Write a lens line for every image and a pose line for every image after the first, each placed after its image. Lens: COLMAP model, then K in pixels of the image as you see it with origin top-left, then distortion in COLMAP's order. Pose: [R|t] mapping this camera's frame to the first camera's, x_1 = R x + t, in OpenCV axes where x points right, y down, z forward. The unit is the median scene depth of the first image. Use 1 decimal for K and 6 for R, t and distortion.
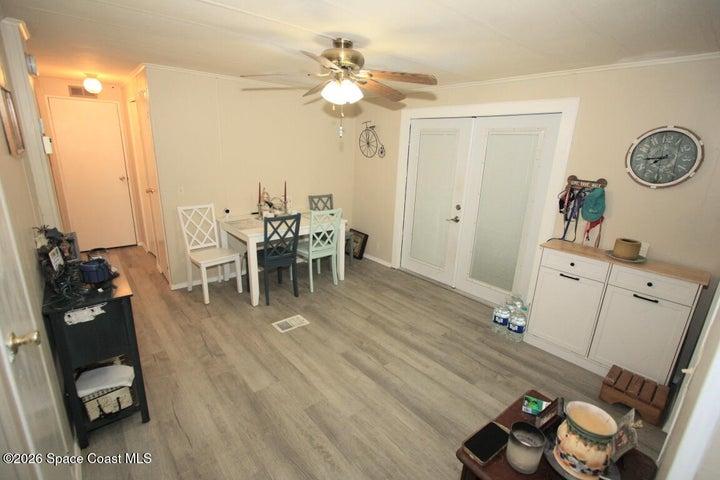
lens RADIAL K [[331.5, 0, 358.7], [0, 331.5, 239.5], [0, 0, 1]] dist [-0.013538, 0.000112]
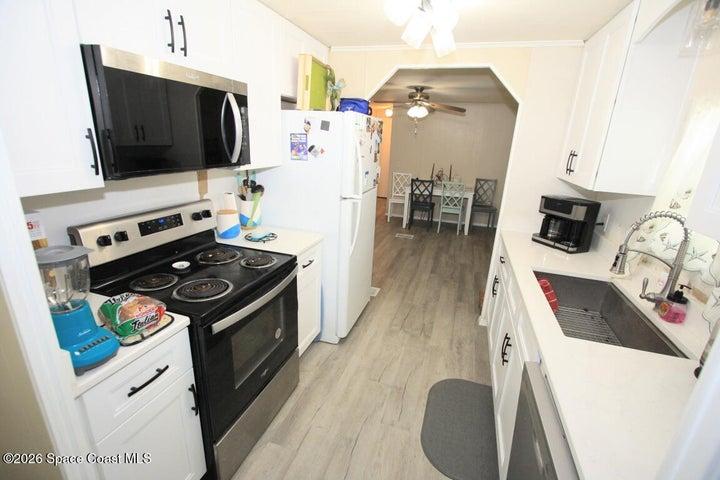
lens RADIAL K [[331.5, 0, 362.0], [0, 331.5, 244.6], [0, 0, 1]] dist [-0.013538, 0.000112]
pose [[0.540787, 0.249673, -0.803252, 1.110263], [-0.251031, 0.959321, 0.129178, 0.113274], [0.802828, 0.131784, 0.581464, -0.250334]]
